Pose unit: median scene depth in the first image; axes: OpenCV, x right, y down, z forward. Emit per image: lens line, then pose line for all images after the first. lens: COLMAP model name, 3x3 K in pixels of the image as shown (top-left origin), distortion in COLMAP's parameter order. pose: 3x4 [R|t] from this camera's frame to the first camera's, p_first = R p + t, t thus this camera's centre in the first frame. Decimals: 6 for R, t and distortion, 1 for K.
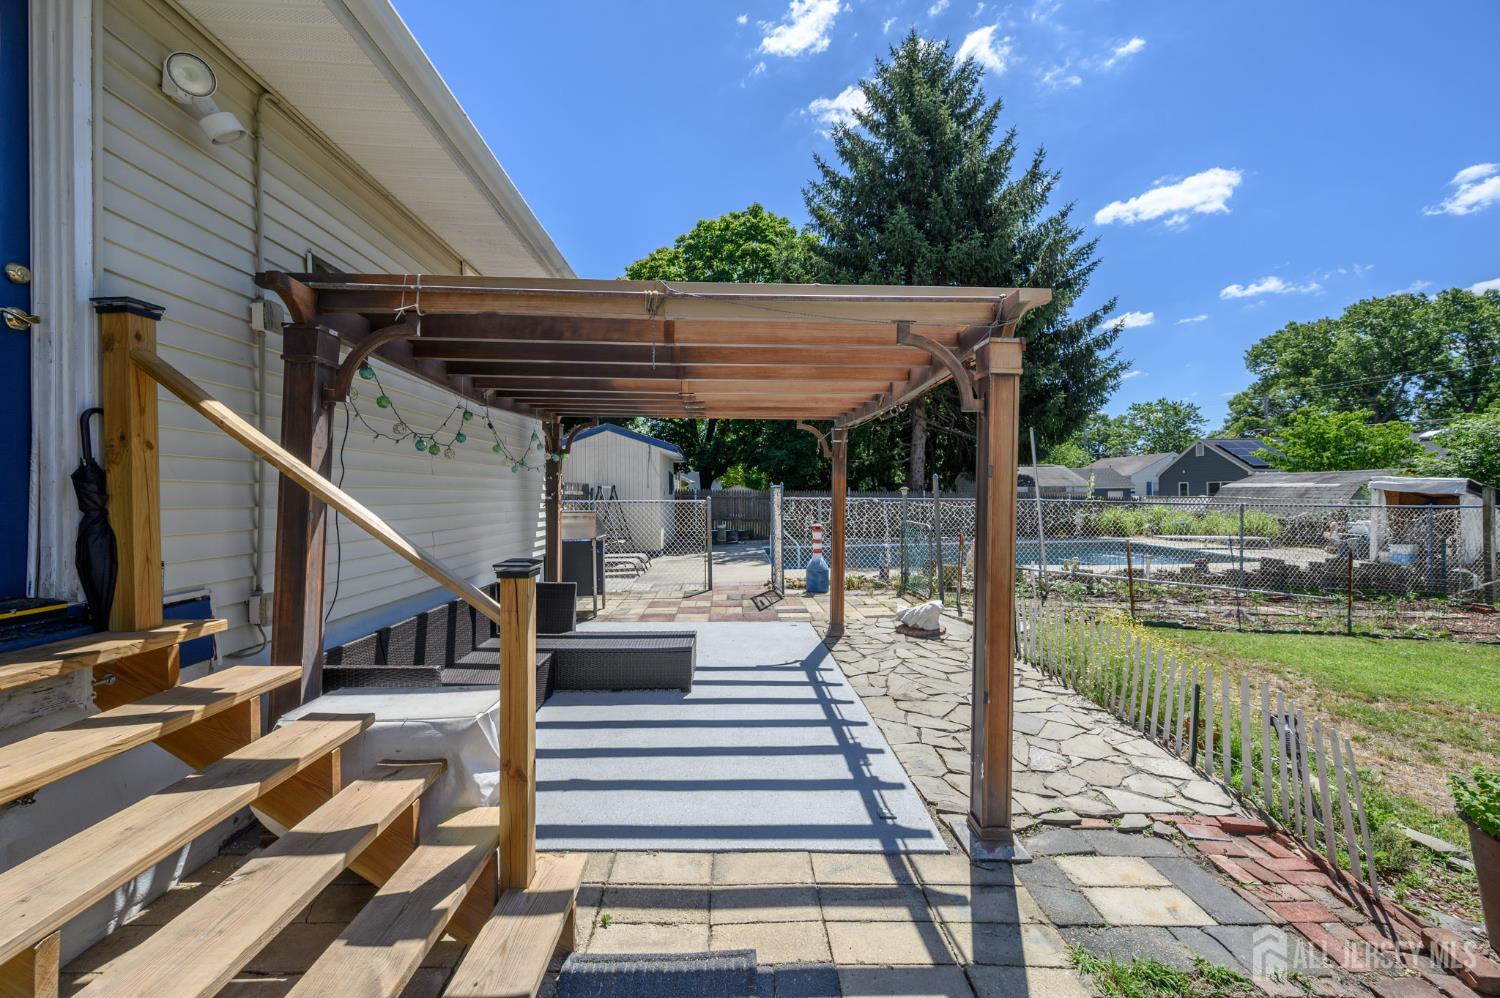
lens RADIAL K [[592.5, 0, 749.3], [0, 592.5, 498.1], [0, 0, 1]] dist [0.000685, 0.000094]
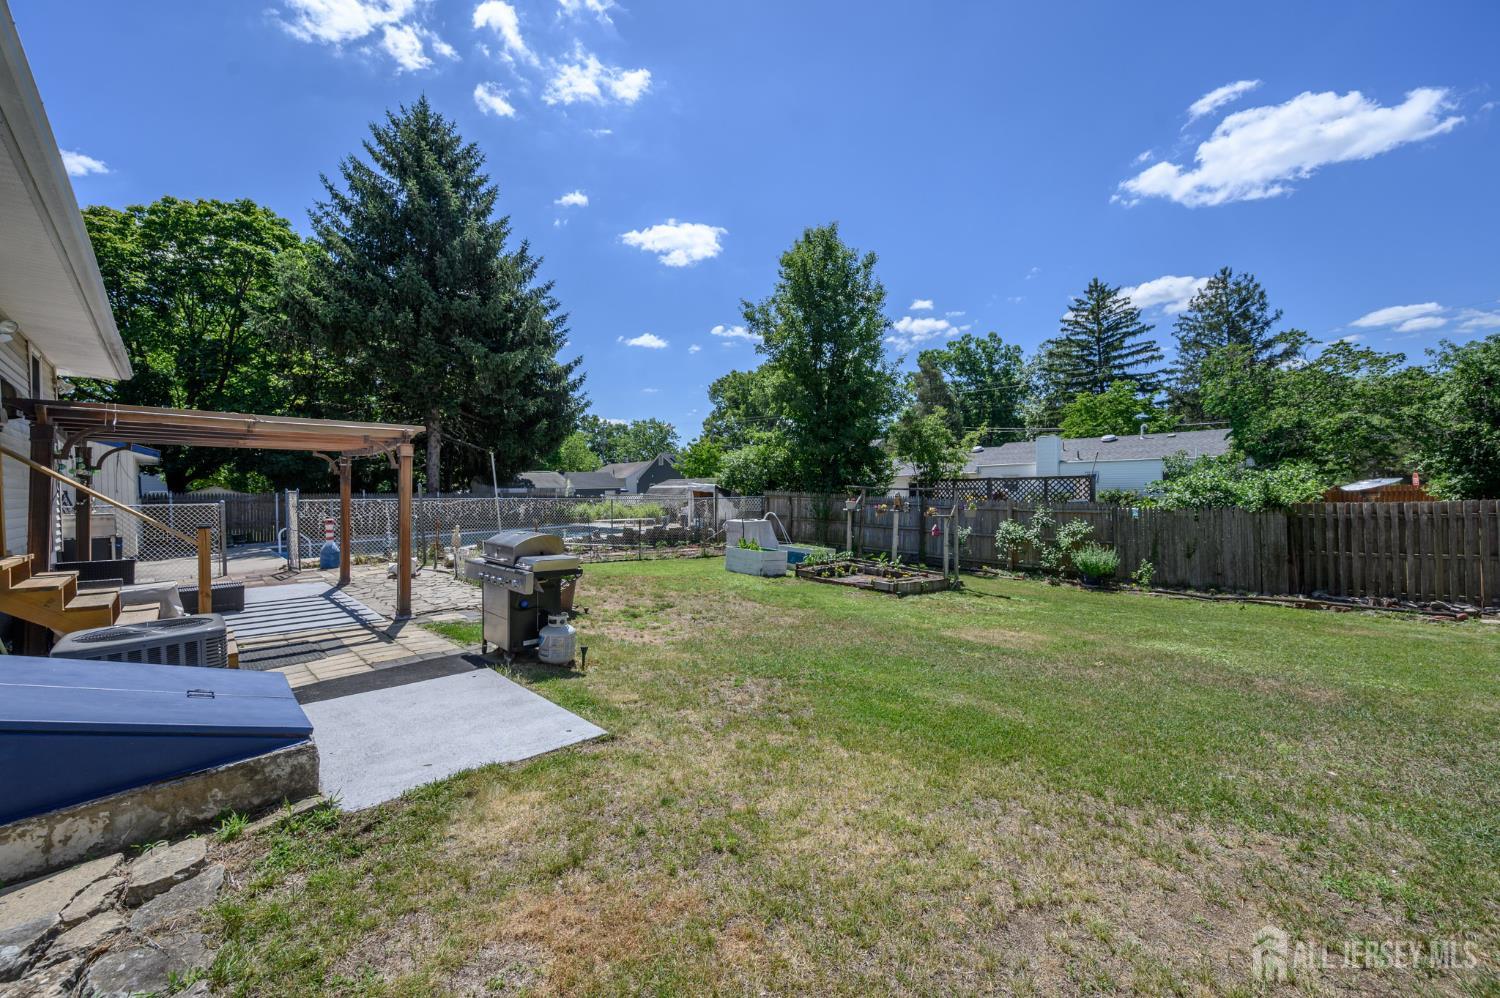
lens RADIAL K [[593.5, 0, 751.9], [0, 593.5, 492.5], [0, 0, 1]] dist [0.000274, -0.000373]
pose [[0.742612, -0.010660, 0.669637, -0.041558], [0.016297, 0.999865, -0.002156, 0.000888], [-0.669524, 0.012514, 0.742685, -0.358528]]
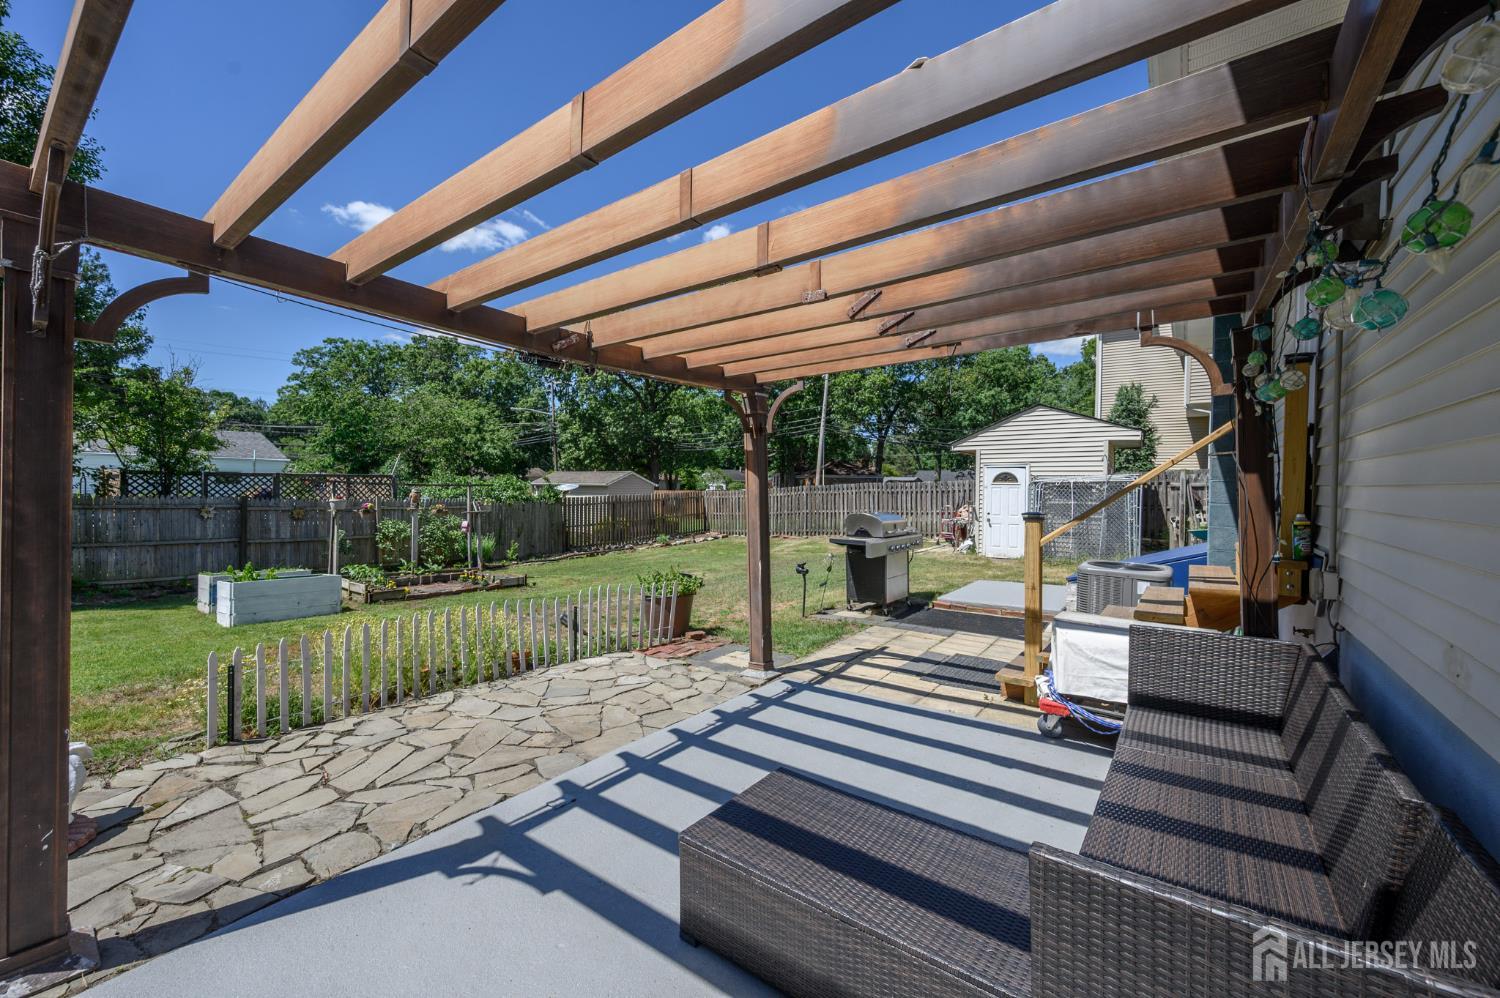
lens RADIAL K [[592.5, 0, 749.3], [0, 592.5, 498.1], [0, 0, 1]] dist [0.000685, 0.000094]
pose [[-0.779067, -0.015331, 0.626753, -0.112866], [-0.000194, 0.999707, 0.024213, -0.000234], [-0.626941, 0.018741, -0.778842, 0.395471]]
